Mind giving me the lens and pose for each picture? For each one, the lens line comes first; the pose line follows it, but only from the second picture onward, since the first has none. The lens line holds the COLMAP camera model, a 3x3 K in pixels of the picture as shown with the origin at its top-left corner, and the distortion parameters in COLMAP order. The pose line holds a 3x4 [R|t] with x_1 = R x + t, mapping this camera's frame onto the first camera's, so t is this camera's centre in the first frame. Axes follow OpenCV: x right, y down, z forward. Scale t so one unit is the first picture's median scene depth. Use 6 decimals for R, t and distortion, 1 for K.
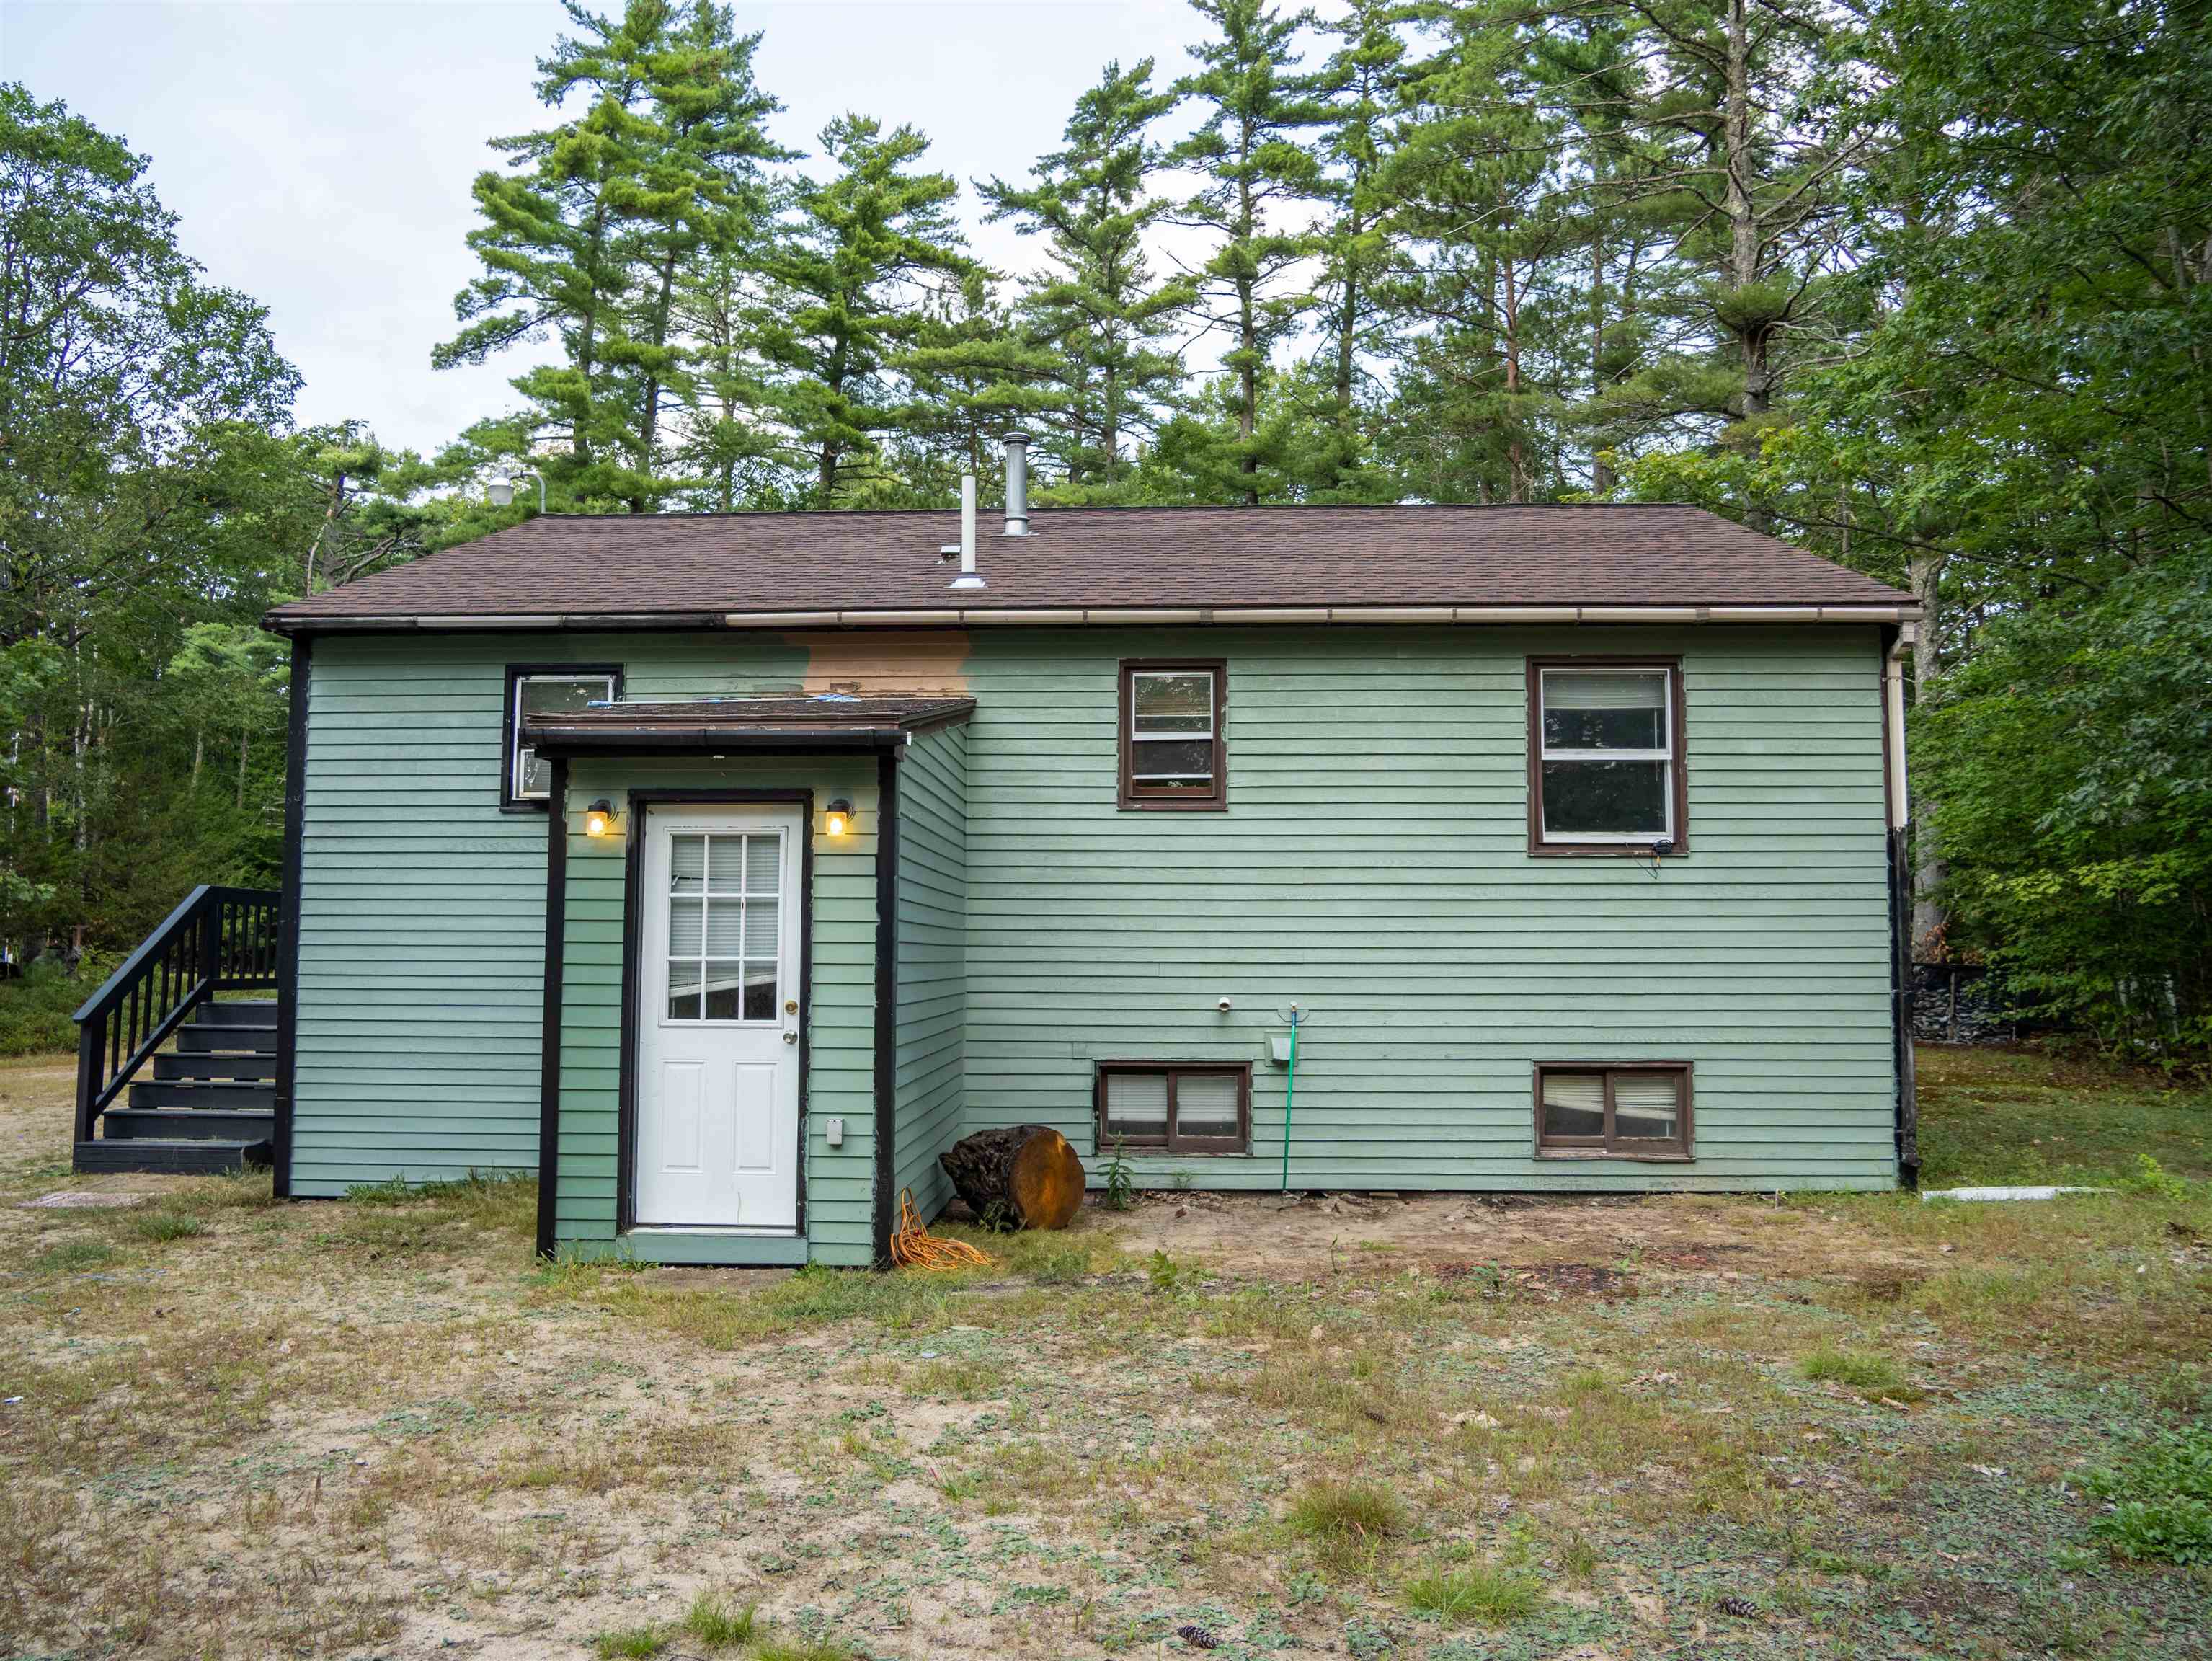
lens RADIAL K [[1627.6, 0, 1100.1], [0, 1627.6, 836.0], [0, 0, 1]] dist [-0.057883, 0.027440]
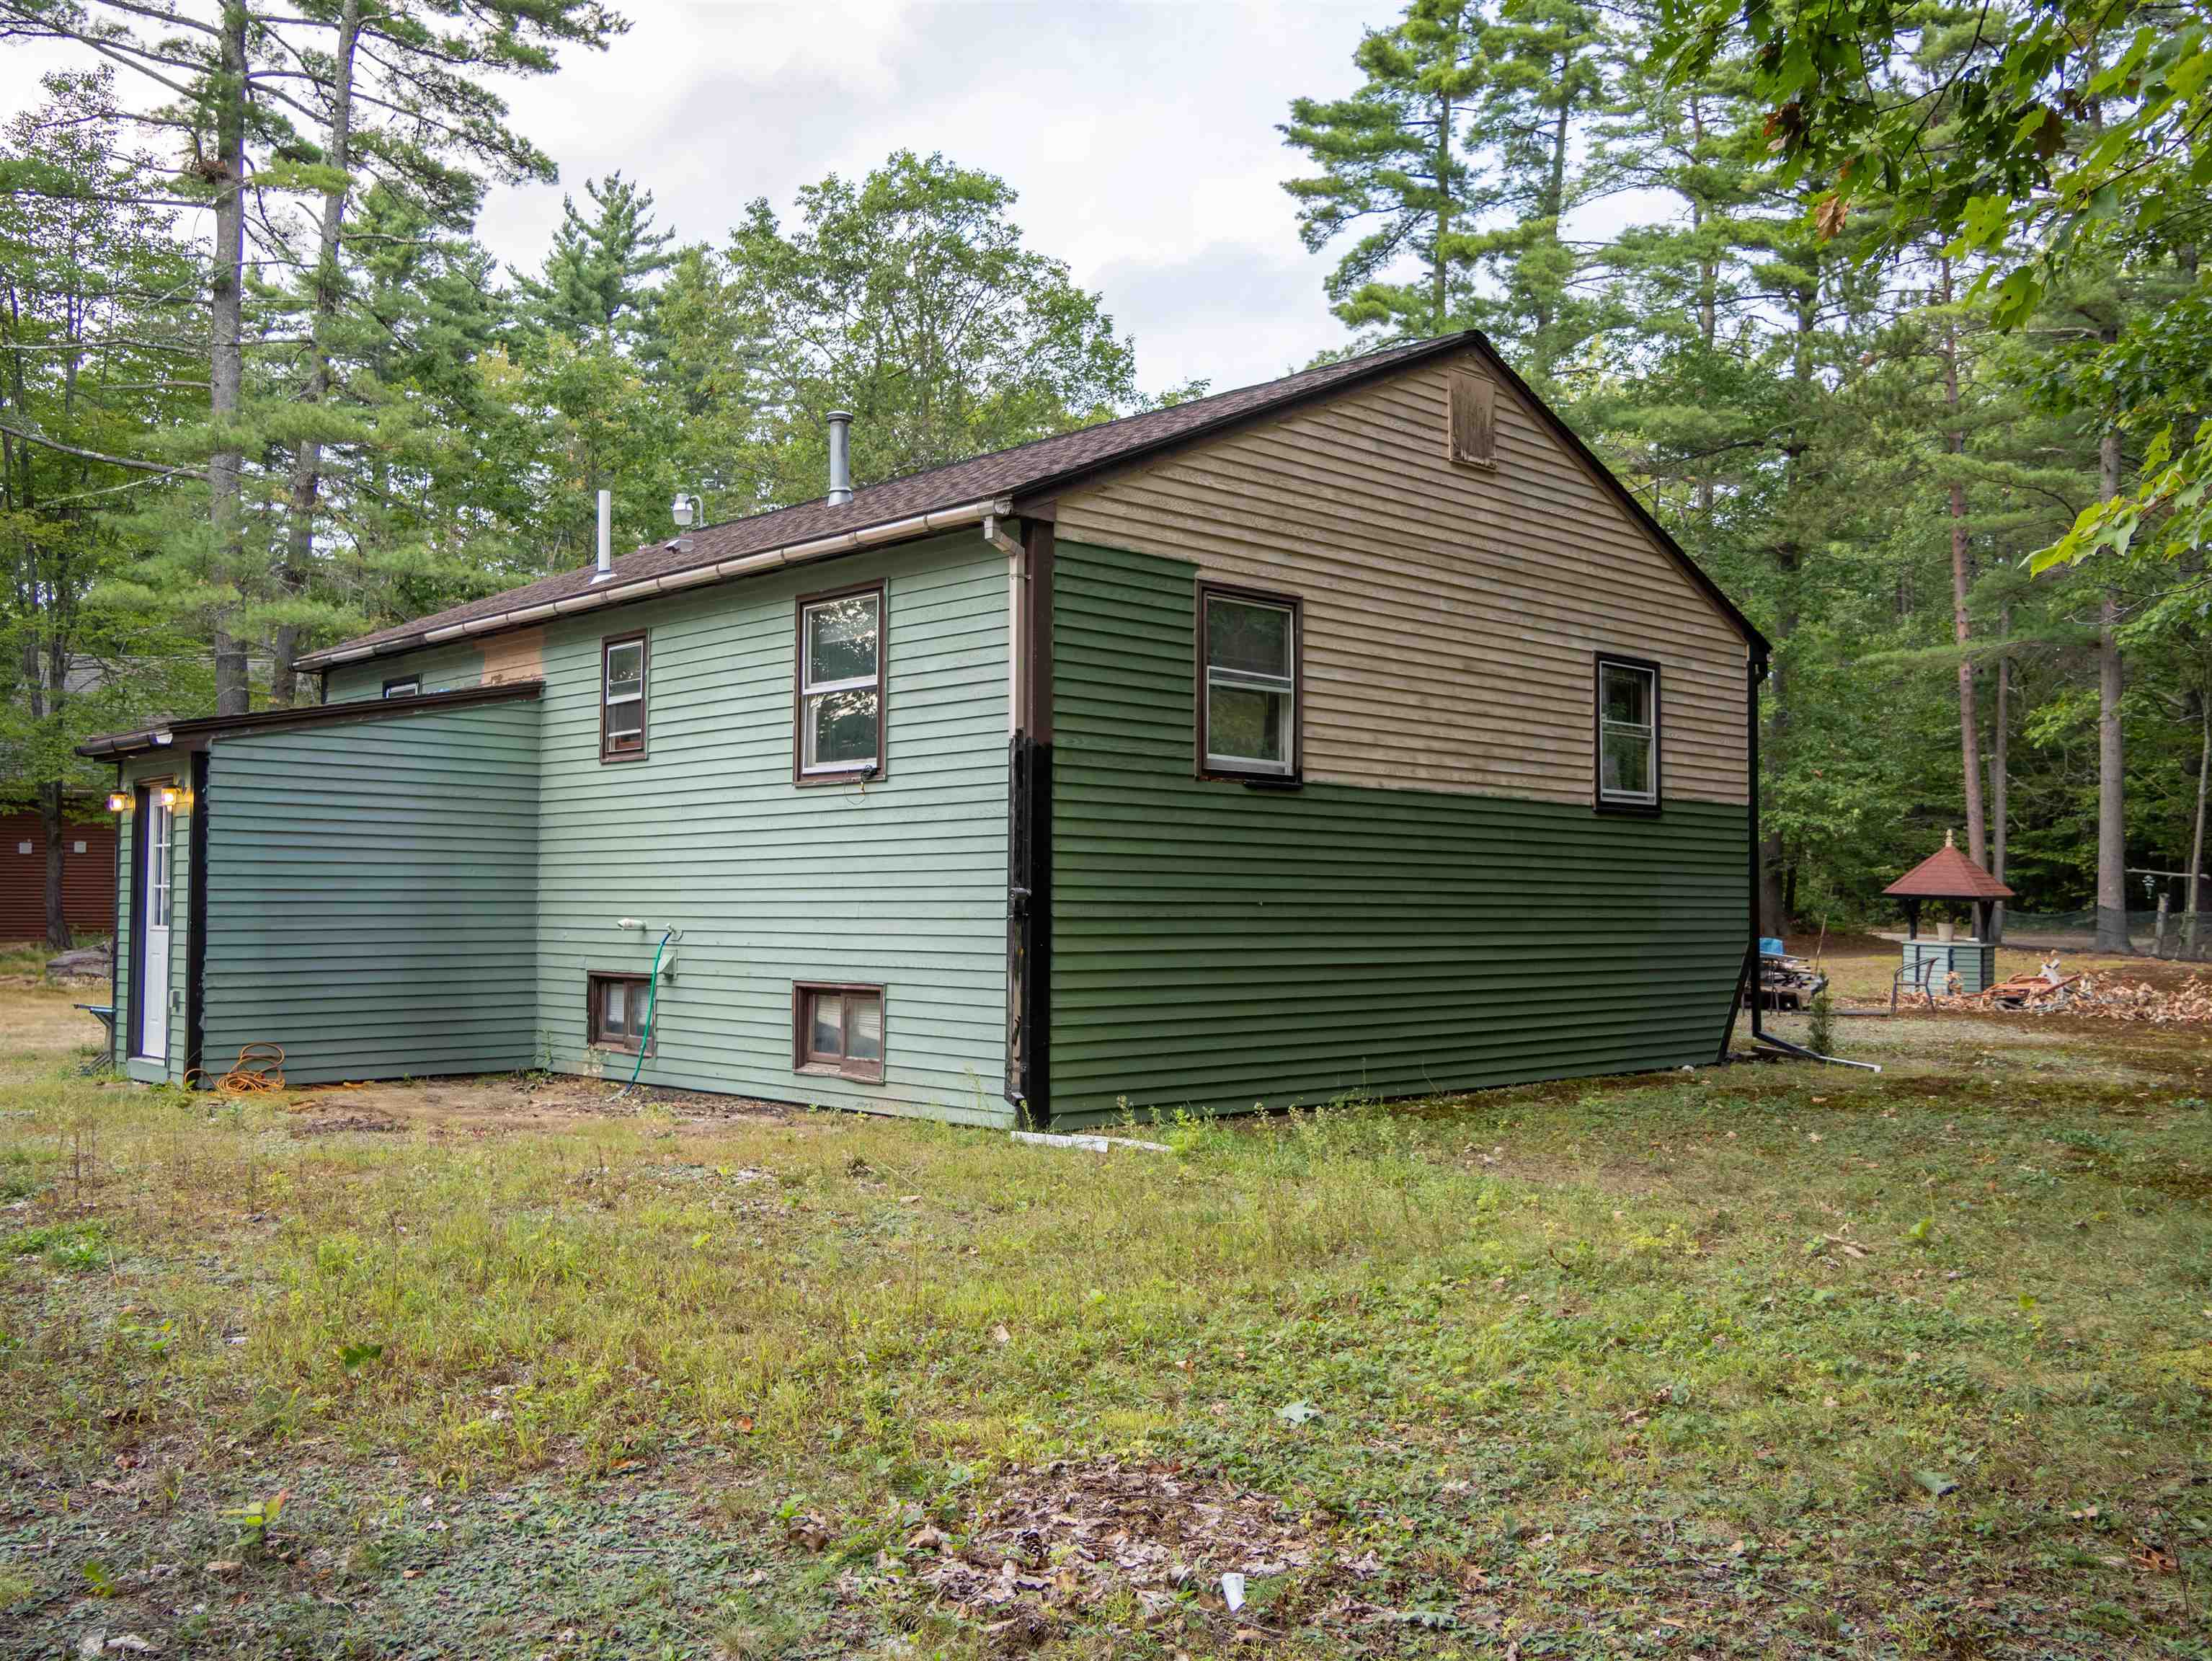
lens RADIAL K [[1902.5, 0, 1105.8], [0, 1902.5, 827.0], [0, 0, 1]] dist [-0.013699, -0.002252]
pose [[0.727593, -0.029394, -0.685379, 1.244695], [0.052045, 0.998567, 0.012424, 0.032878], [0.684032, -0.044710, 0.728081, 0.230888]]
